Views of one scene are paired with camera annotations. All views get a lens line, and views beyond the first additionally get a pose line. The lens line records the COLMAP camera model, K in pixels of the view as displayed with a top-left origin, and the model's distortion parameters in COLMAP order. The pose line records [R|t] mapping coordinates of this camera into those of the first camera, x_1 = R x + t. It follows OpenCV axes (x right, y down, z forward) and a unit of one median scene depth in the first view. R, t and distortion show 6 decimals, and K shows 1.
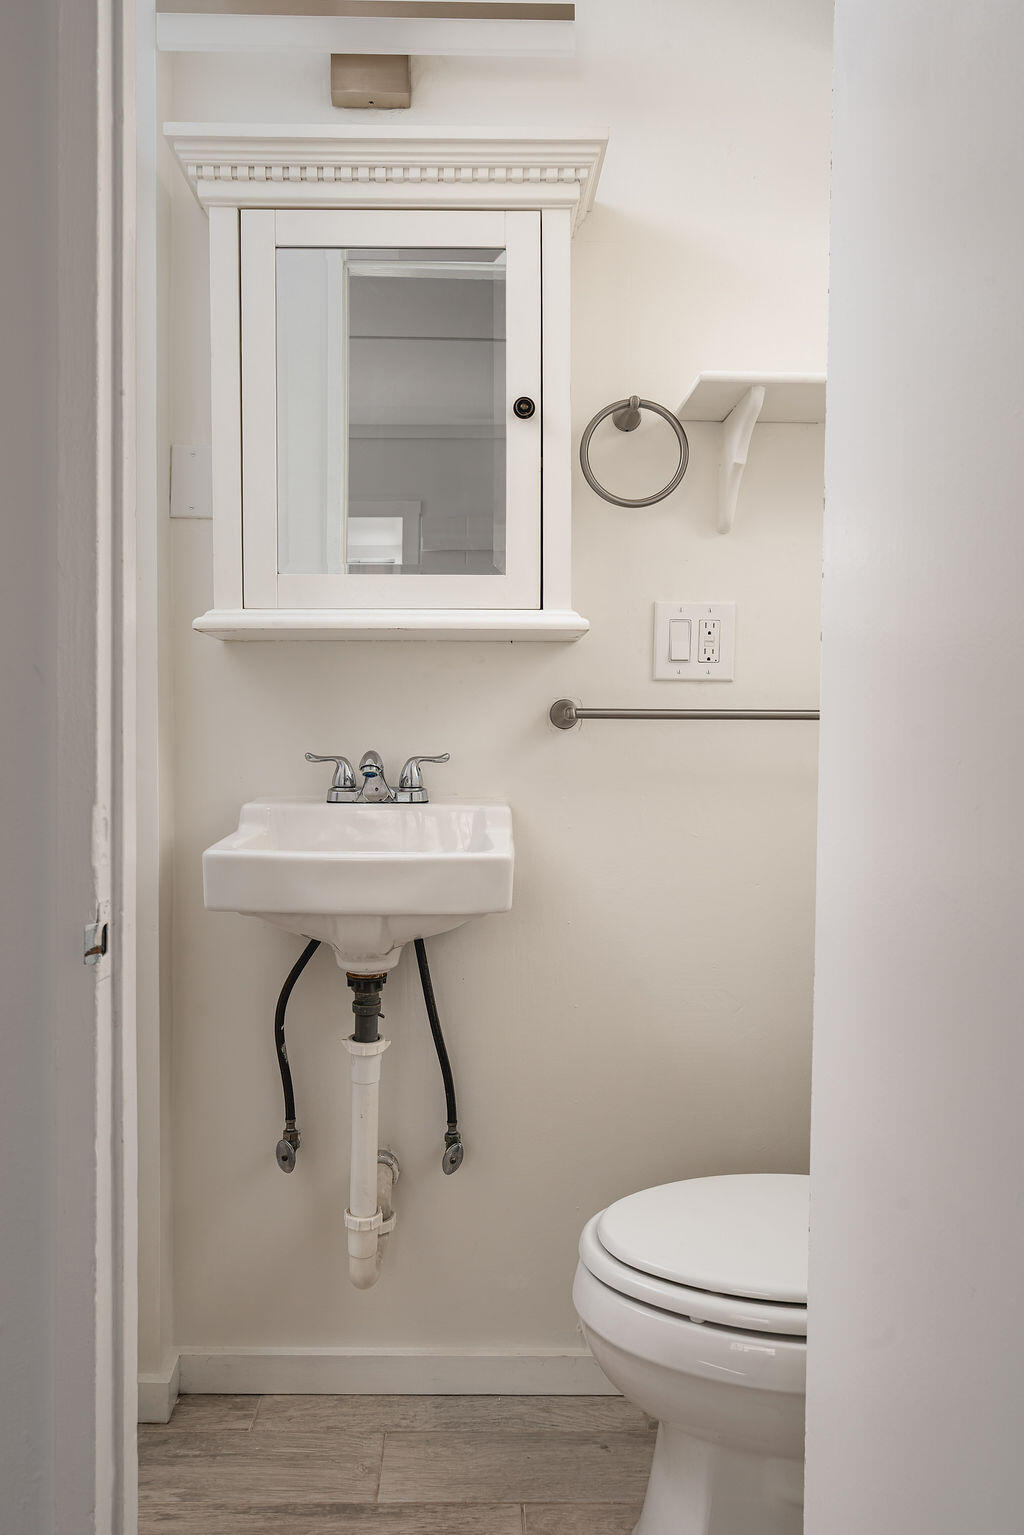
lens RADIAL K [[740.9, 0, 487.2], [0, 740.9, 762.6], [0, 0, 1]] dist [-0.001586, 0.000573]
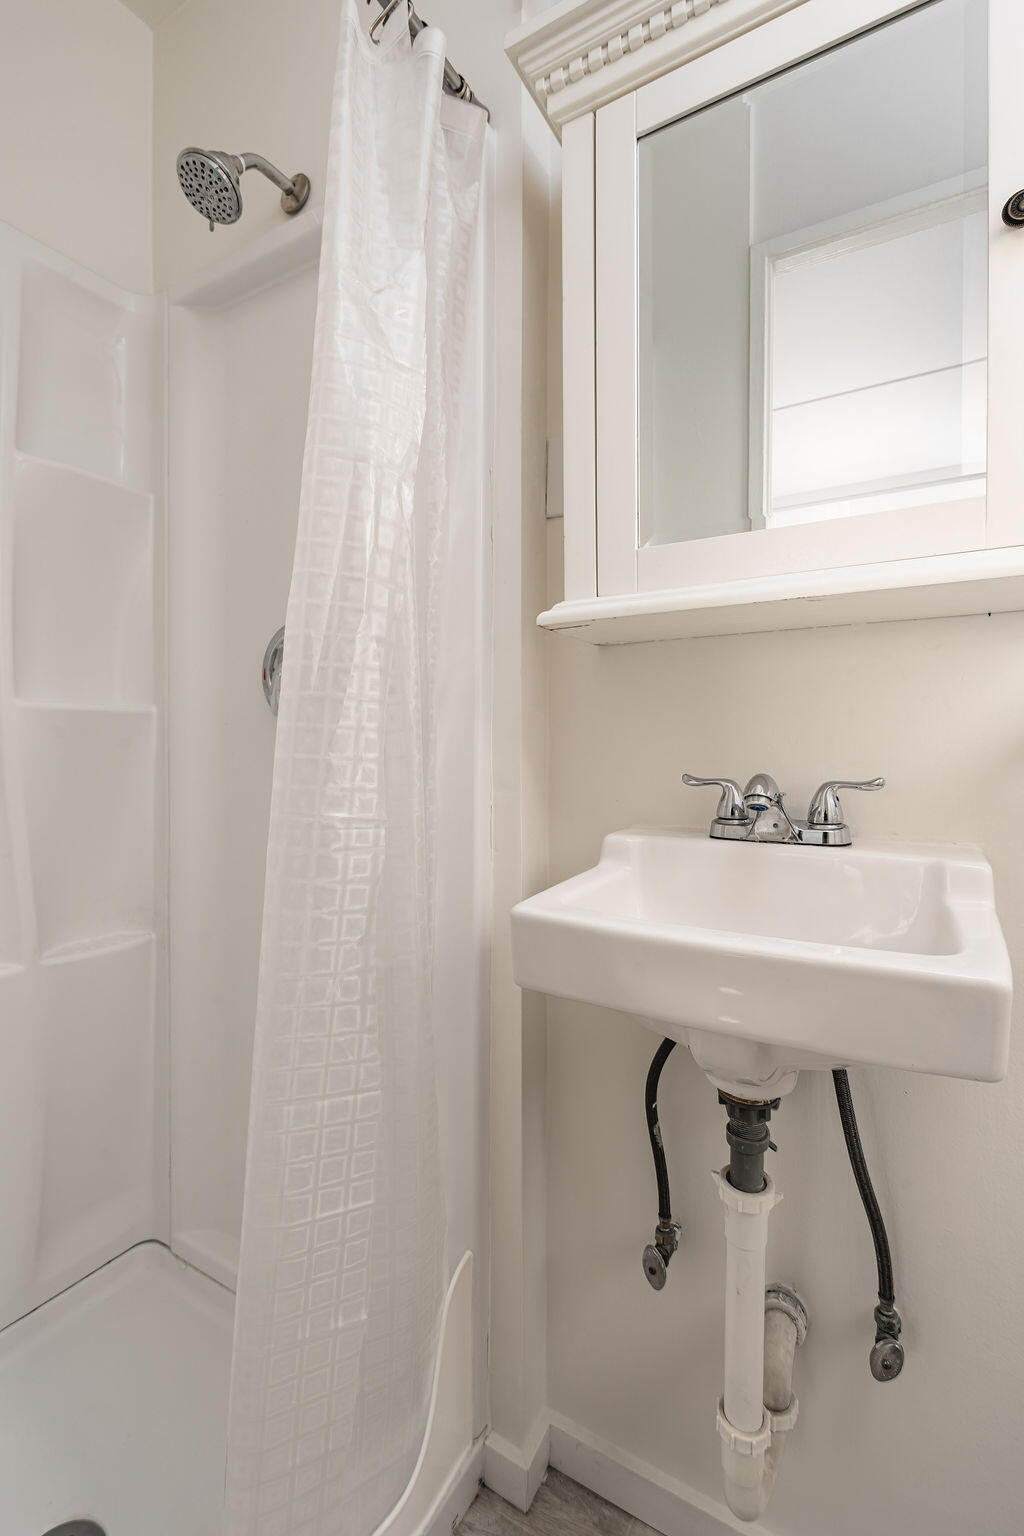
lens RADIAL K [[741.4, 0, 487.2], [0, 741.4, 763.1], [0, 0, 1]] dist [-0.001586, 0.000573]
pose [[0.852466, 0.004444, -0.522764, -0.004921], [-0.015487, 0.999740, -0.016757, -0.008554], [0.522554, 0.022381, 0.852312, 0.203999]]
